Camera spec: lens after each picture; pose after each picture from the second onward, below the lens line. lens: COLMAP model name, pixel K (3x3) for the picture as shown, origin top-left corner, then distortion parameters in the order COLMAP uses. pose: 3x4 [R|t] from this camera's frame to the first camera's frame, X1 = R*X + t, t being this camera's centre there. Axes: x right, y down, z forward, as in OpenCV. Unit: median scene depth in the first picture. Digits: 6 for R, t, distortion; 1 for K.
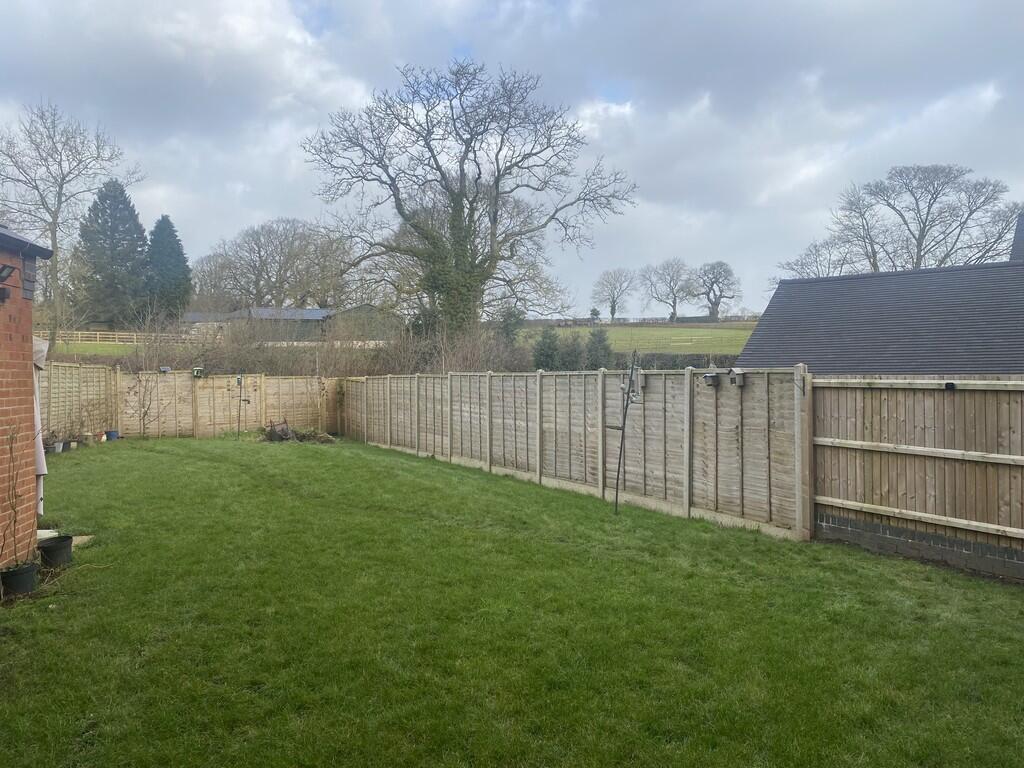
lens RADIAL K [[775.6, 0, 512.2], [0, 775.6, 383.2], [0, 0, 1]] dist [0.054508, 0.002619]
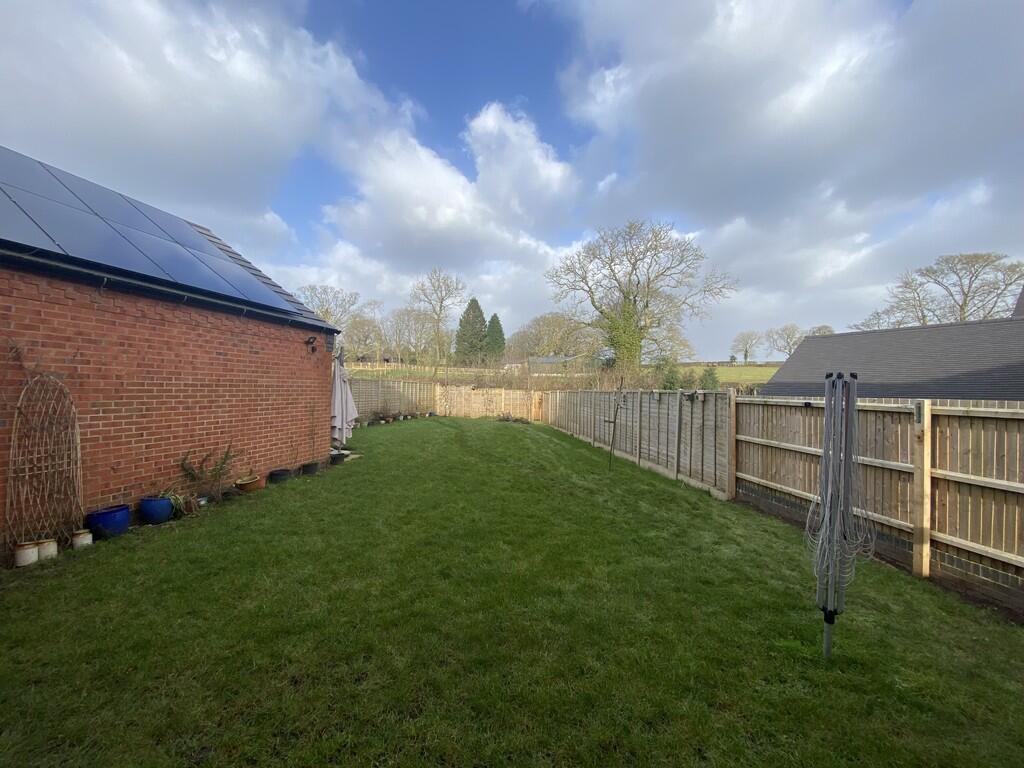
lens RADIAL K [[411.9, 0, 510.4], [0, 411.9, 391.1], [0, 0, 1]] dist [-0.011945, -0.002147]
pose [[0.914360, 0.027361, -0.403976, 0.155426], [-0.032385, 0.999460, -0.005608, 0.000422], [0.403604, 0.018211, 0.914753, 0.032679]]
